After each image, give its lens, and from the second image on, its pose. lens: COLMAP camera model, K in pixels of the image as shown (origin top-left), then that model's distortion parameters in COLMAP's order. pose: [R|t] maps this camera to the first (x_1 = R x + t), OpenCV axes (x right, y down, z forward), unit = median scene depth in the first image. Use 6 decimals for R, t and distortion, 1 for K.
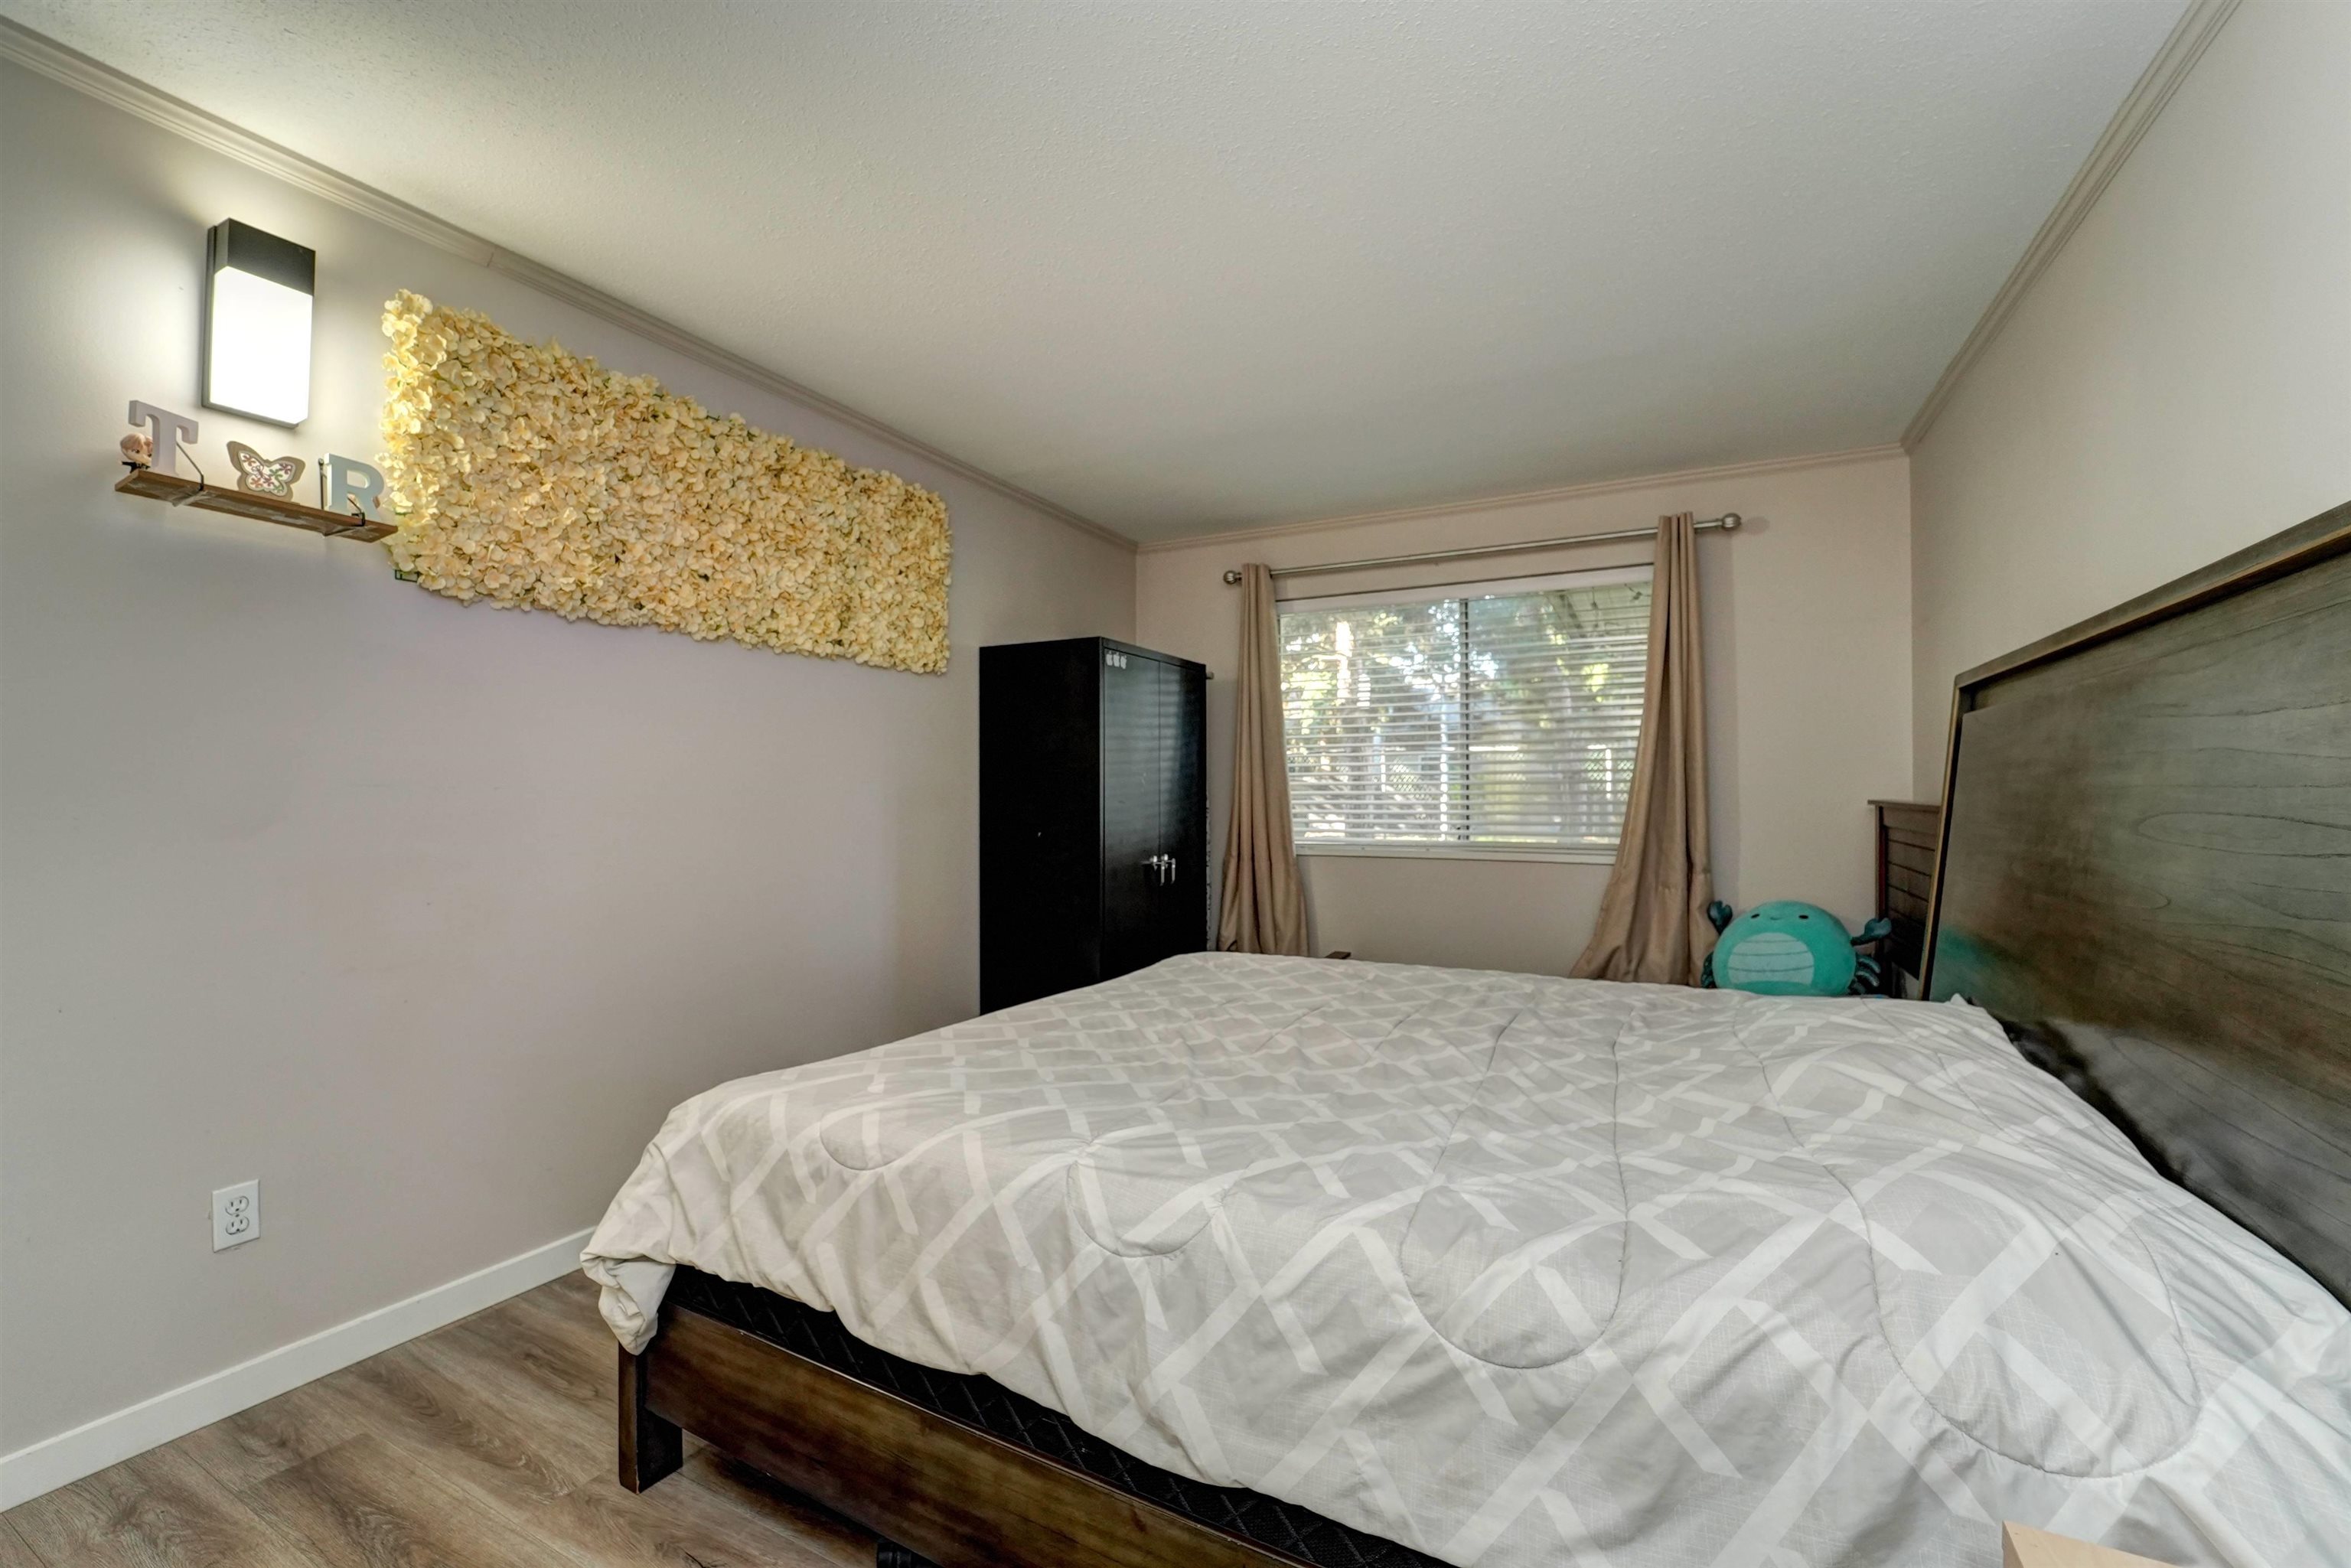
lens RADIAL K [[959.2, 0, 1178.6], [0, 959.2, 790.8], [0, 0, 1]] dist [-0.023460, 0.001558]
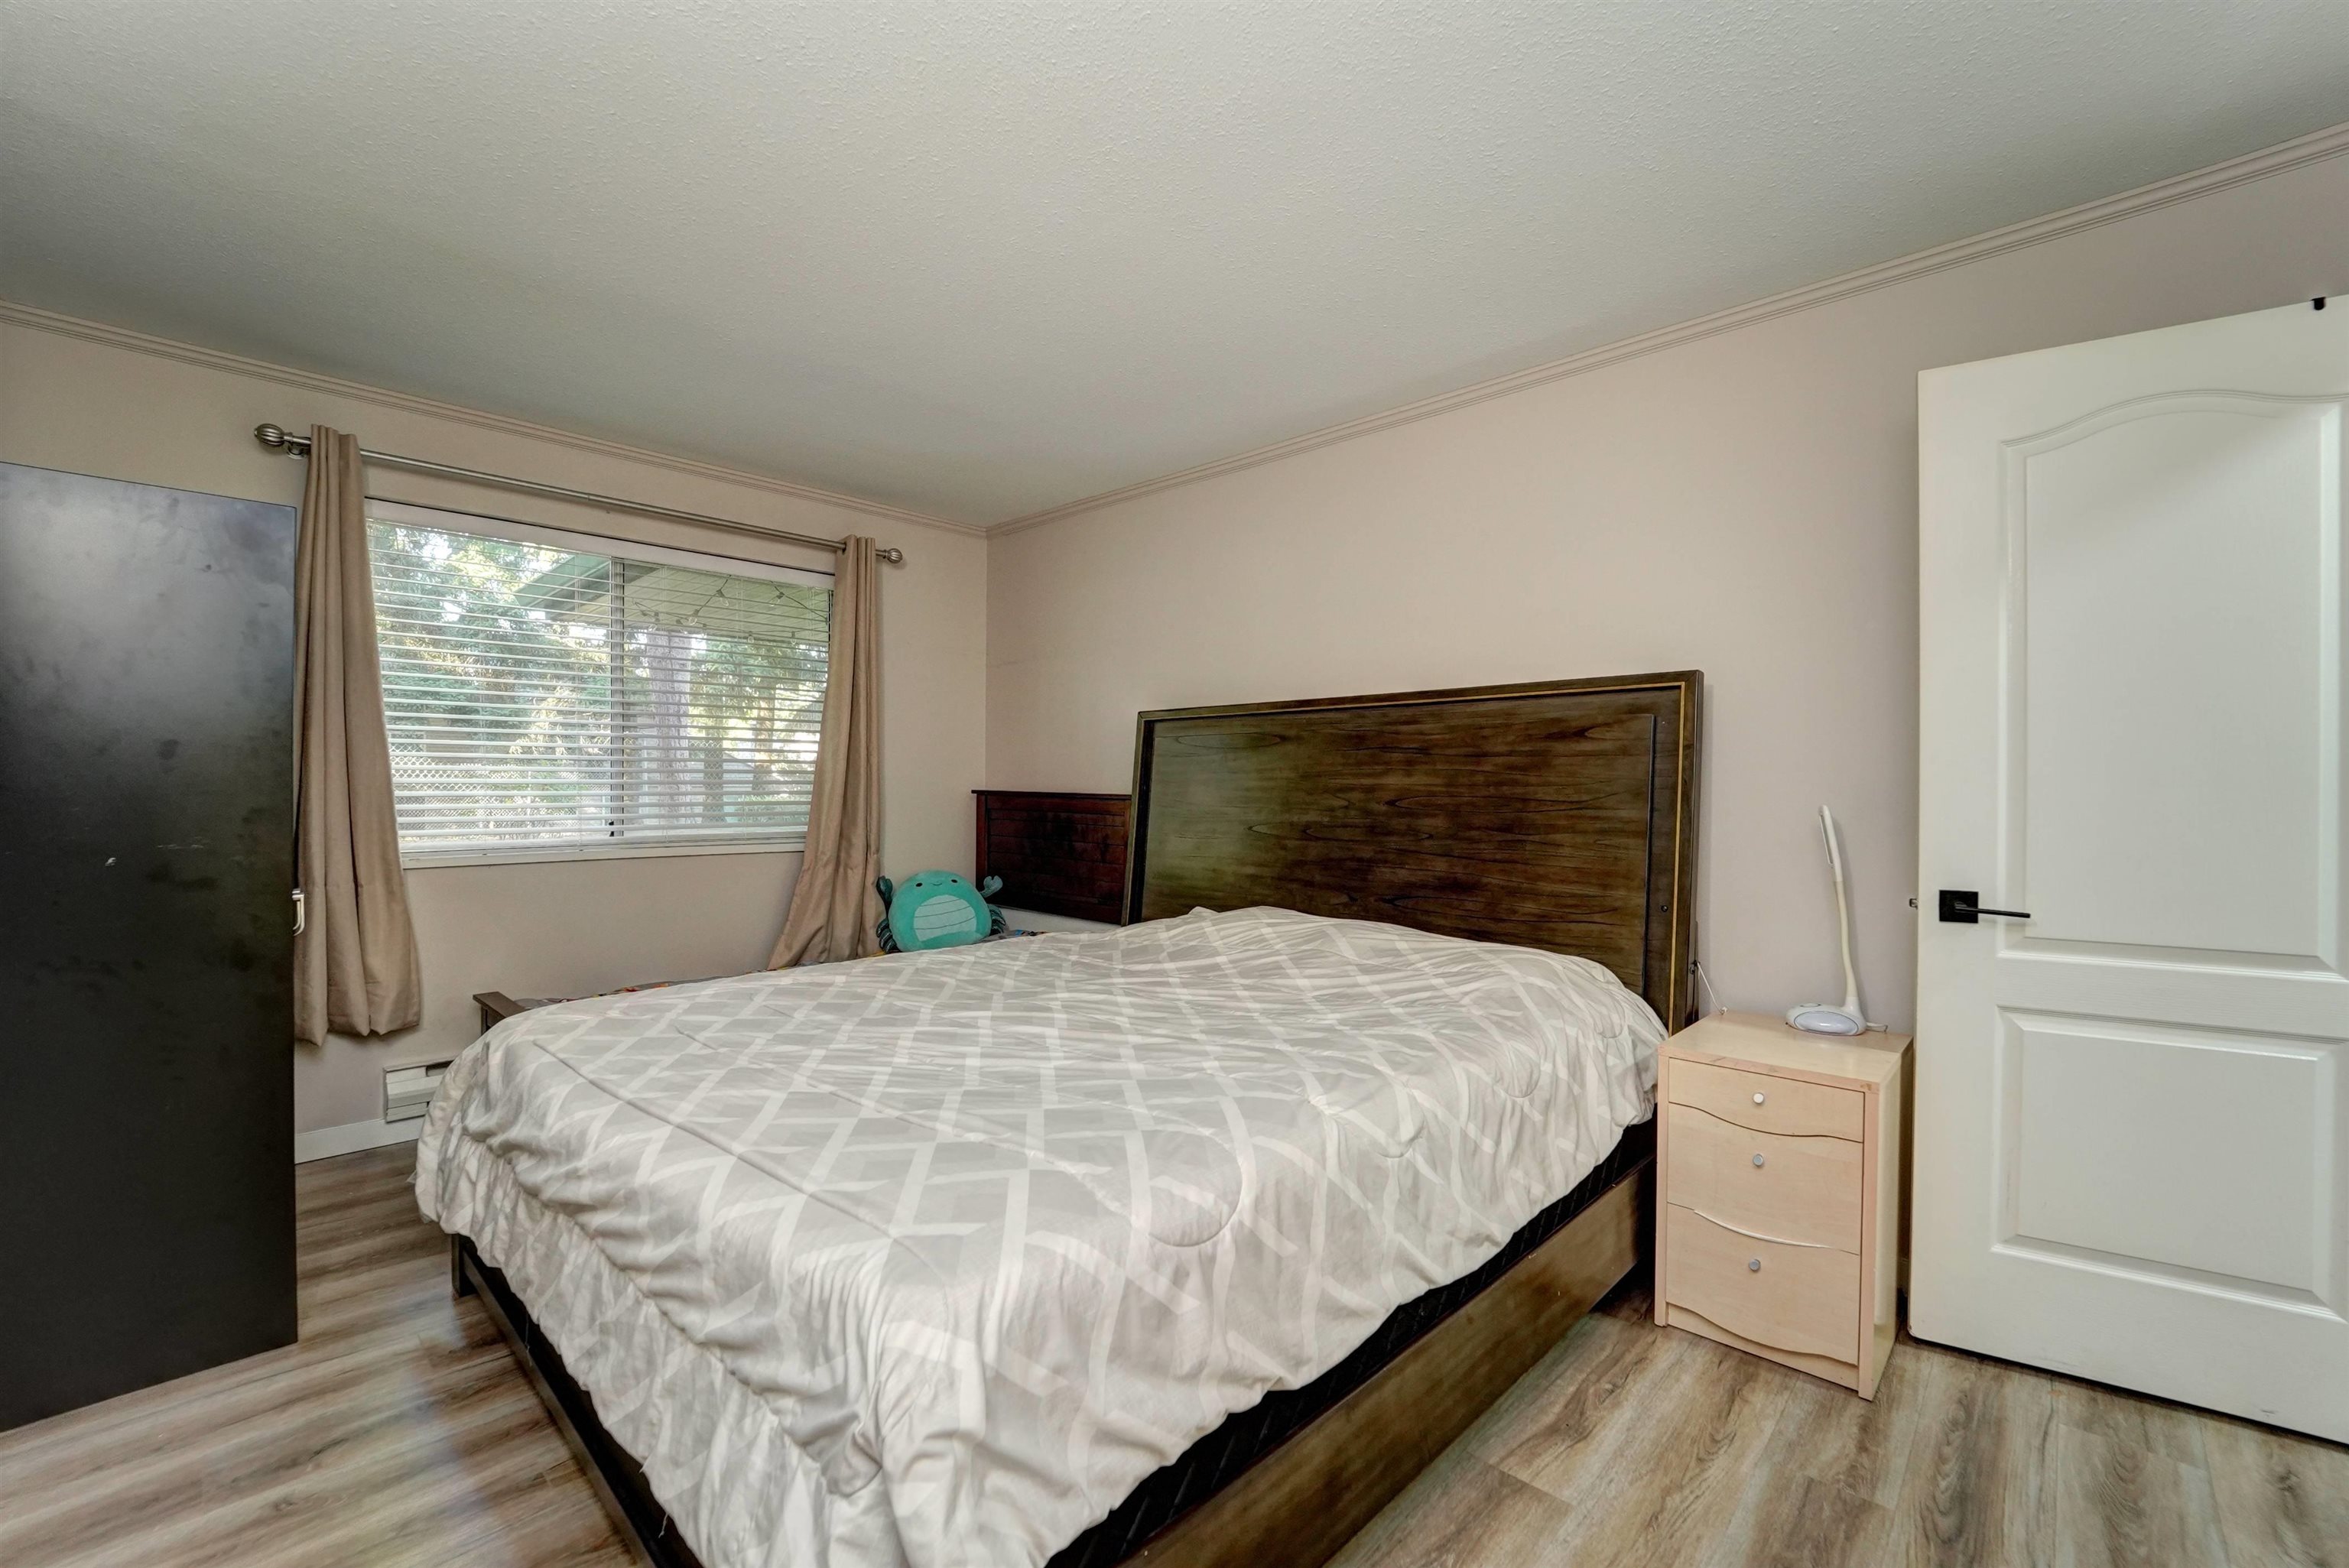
lens RADIAL K [[958.3, 0, 1177.6], [0, 958.3, 790.8], [0, 0, 1]] dist [-0.023460, 0.001558]
pose [[0.273520, -0.002944, 0.961862, -0.484522], [-0.008626, 0.999948, 0.005513, 0.001184], [-0.961828, -0.009805, 0.273480, 0.340406]]
